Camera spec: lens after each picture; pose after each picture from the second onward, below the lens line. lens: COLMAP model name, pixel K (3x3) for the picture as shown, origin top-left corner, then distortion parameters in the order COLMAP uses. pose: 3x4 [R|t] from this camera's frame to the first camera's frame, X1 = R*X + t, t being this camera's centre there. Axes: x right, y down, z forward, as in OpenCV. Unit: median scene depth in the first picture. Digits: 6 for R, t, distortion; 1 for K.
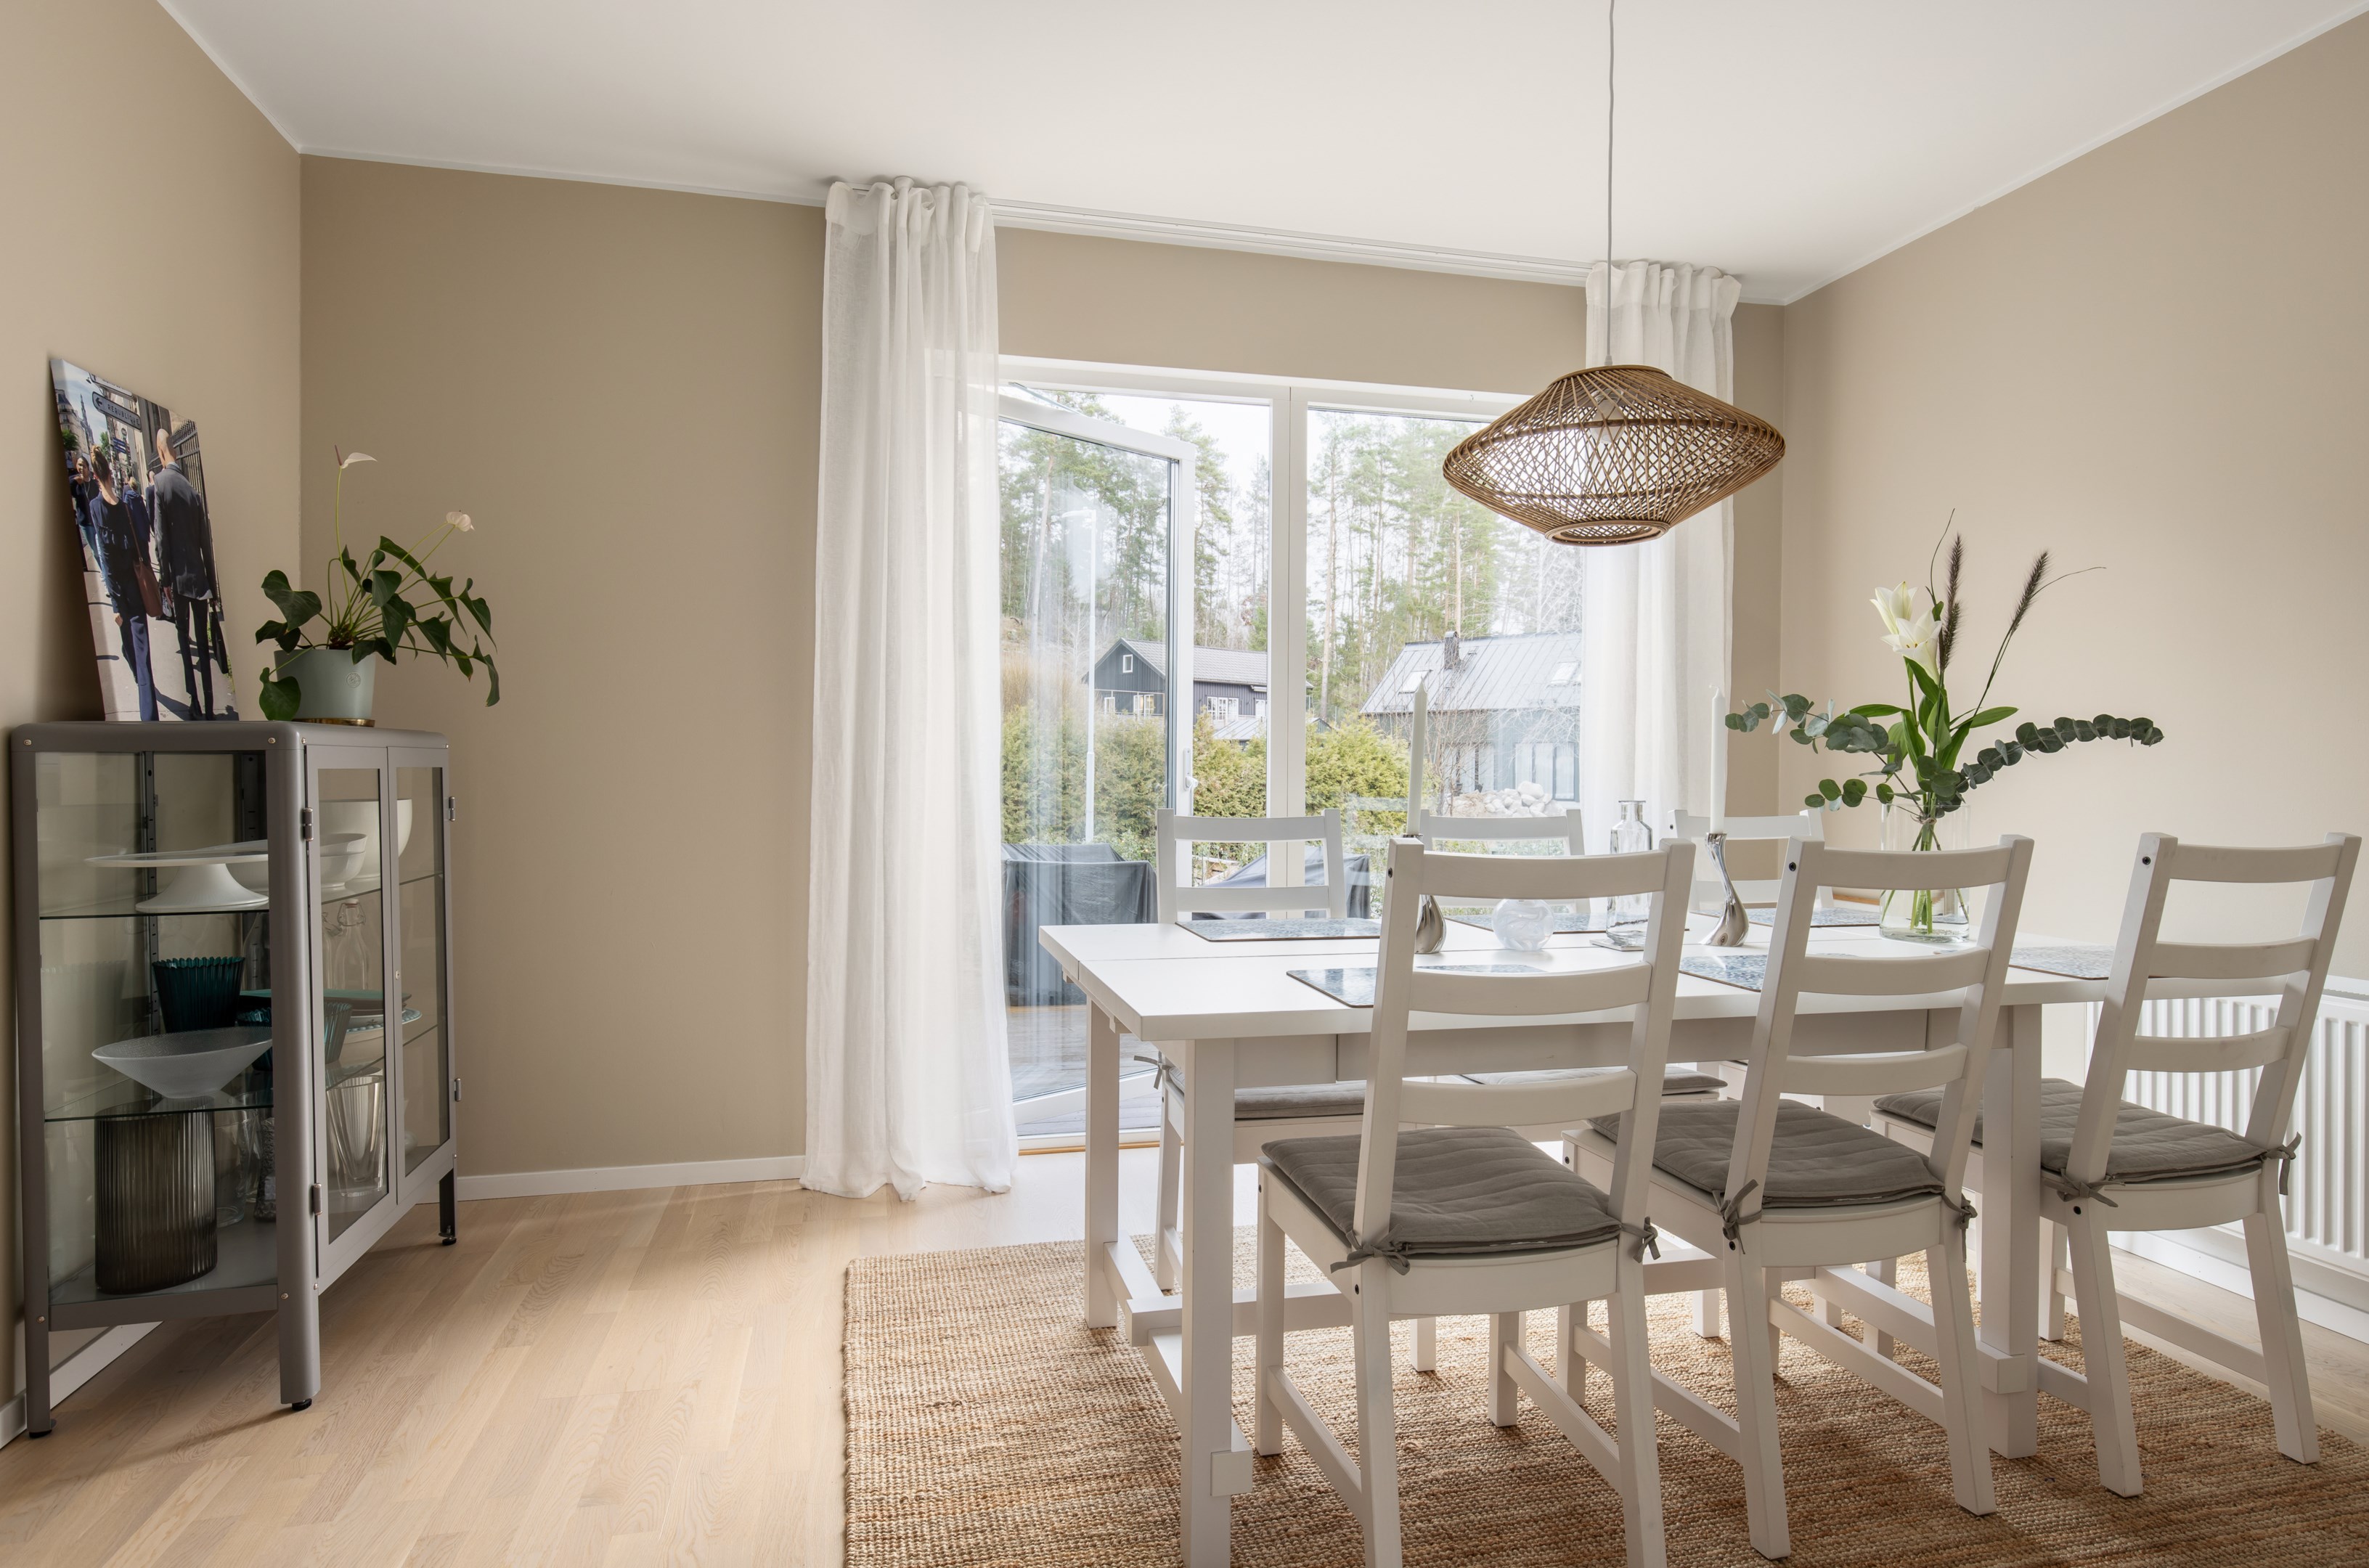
lens RADIAL K [[1303.6, 0, 1176.7], [0, 1303.6, 781.0], [0, 0, 1]] dist [0.004581, -0.000182]
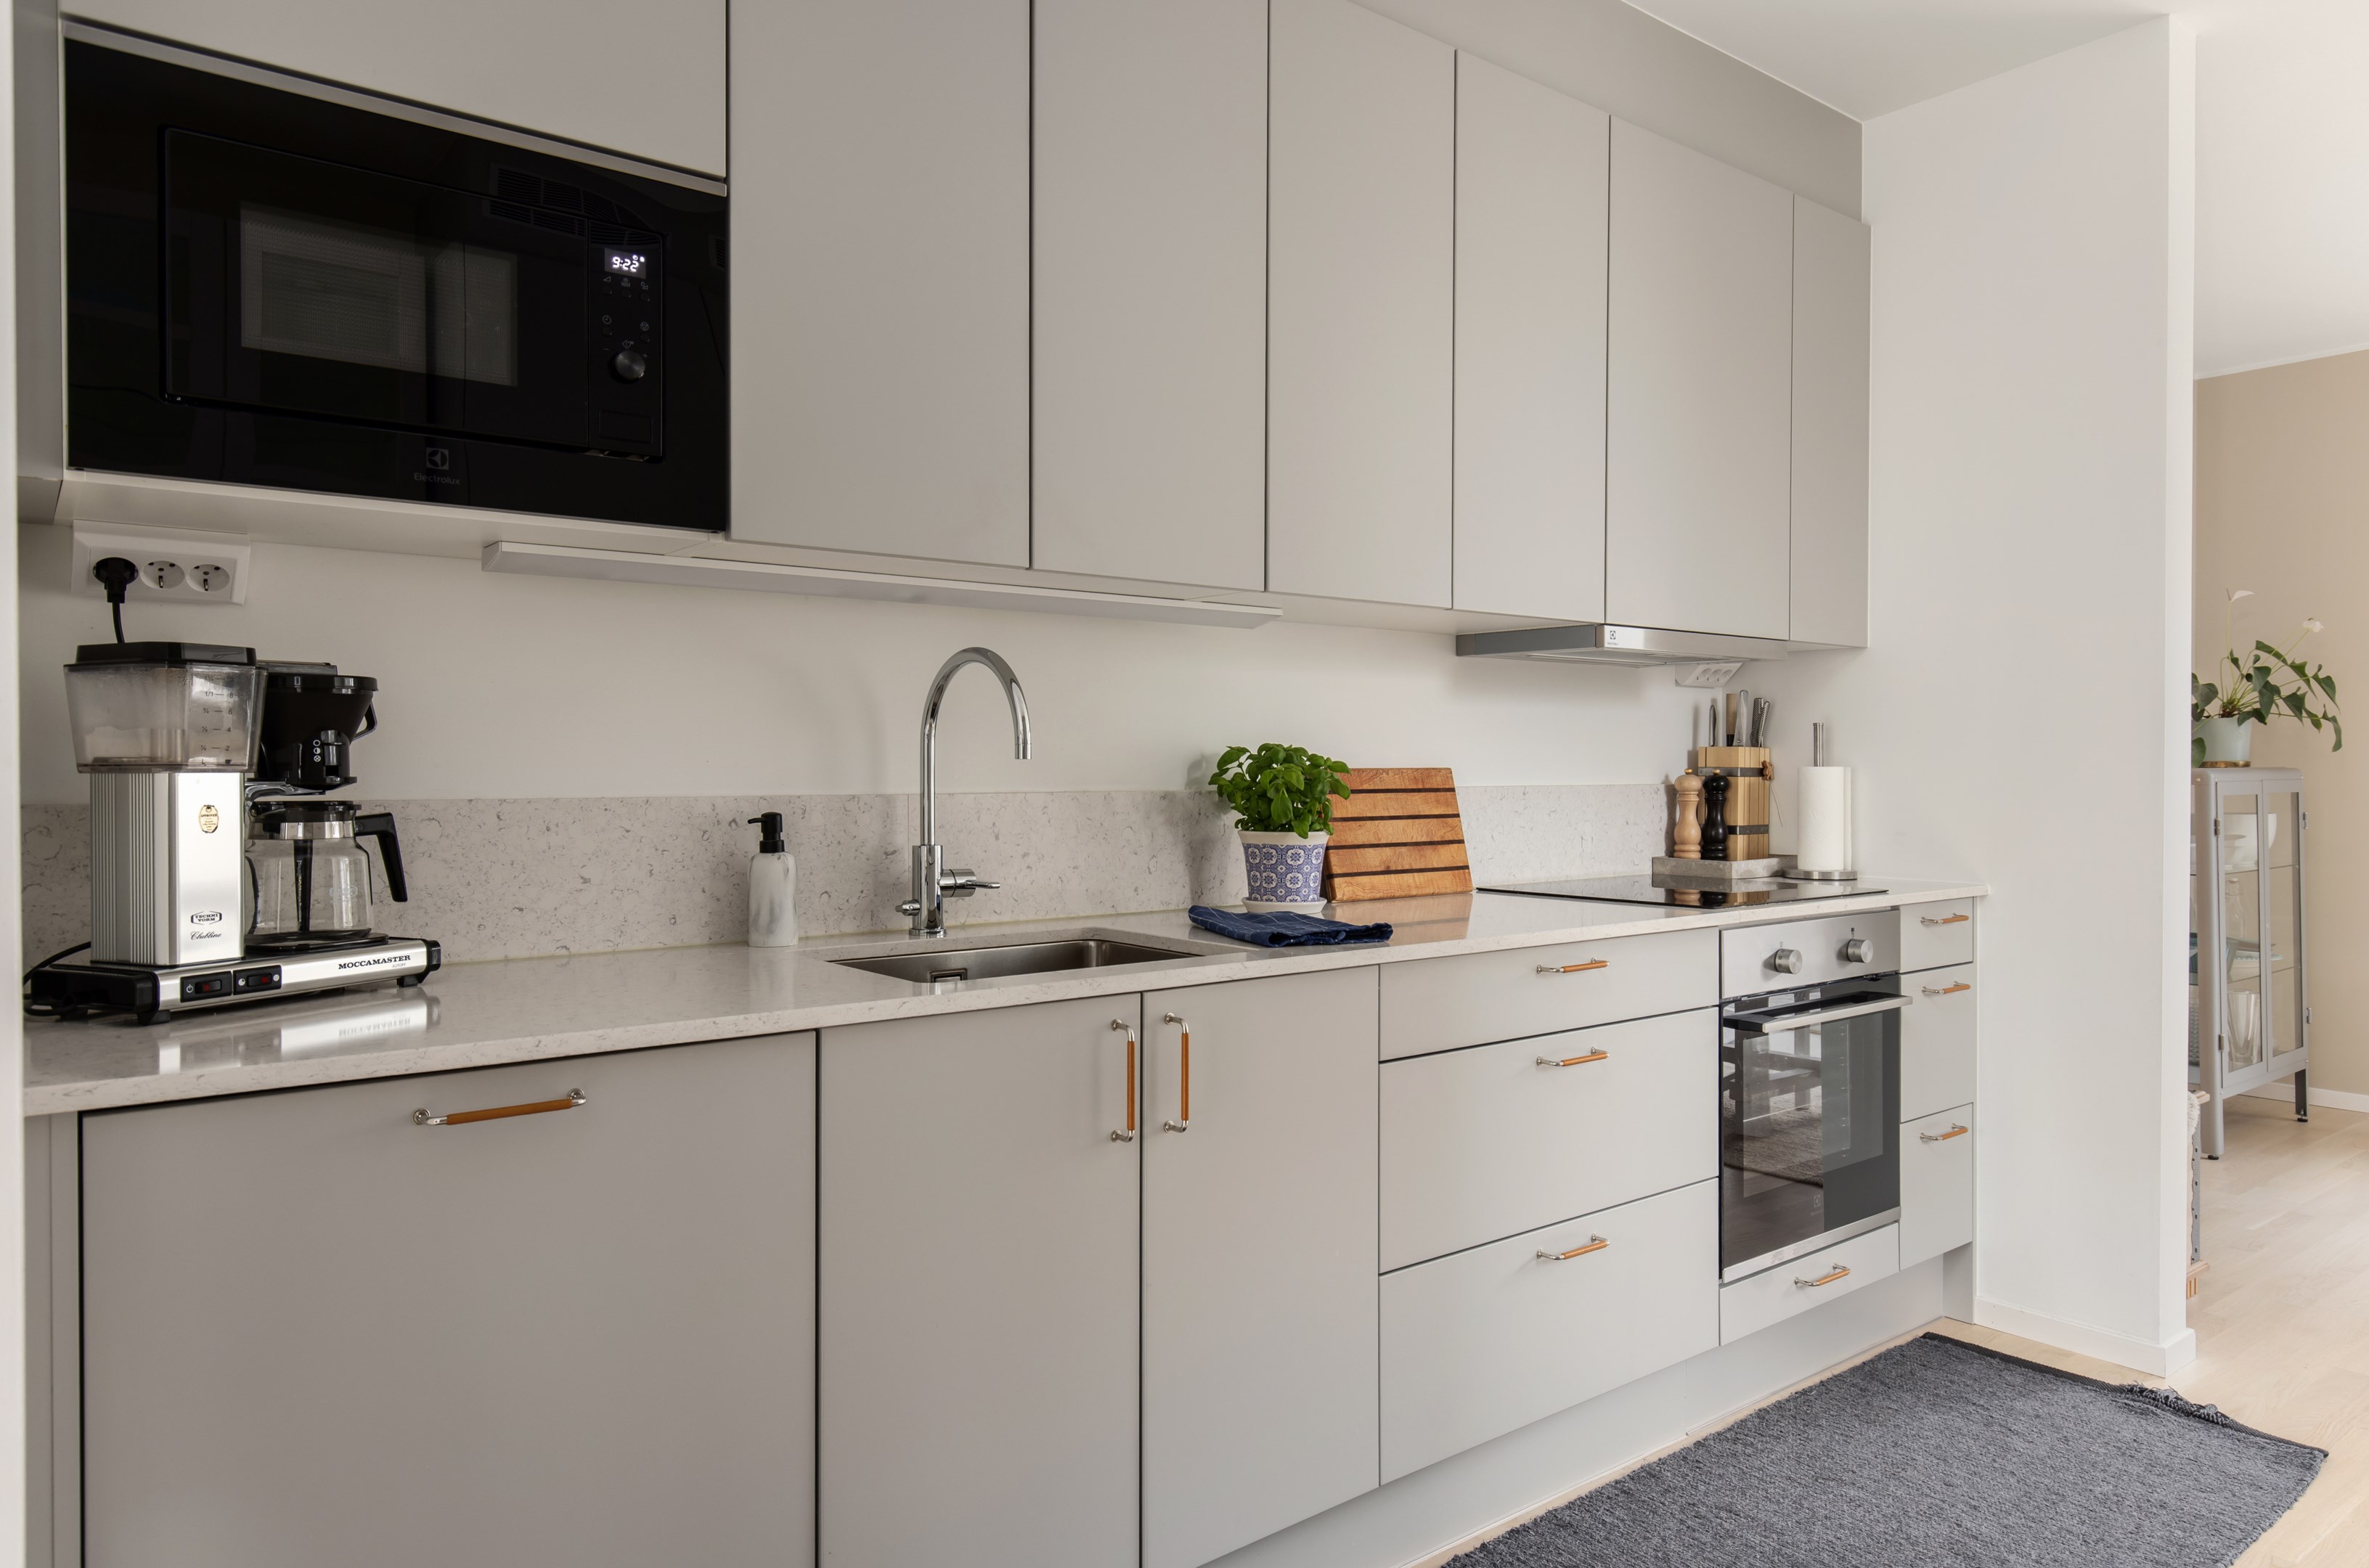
lens RADIAL K [[1494.5, 0, 1192.0], [0, 1494.5, 780.0], [0, 0, 1]] dist [0.000080, 0.000059]
pose [[0.416281, 0.001646, -0.909234, 0.462158], [-0.004260, 0.999991, -0.000140, -0.018914], [0.909226, 0.003932, 0.416284, -0.858443]]
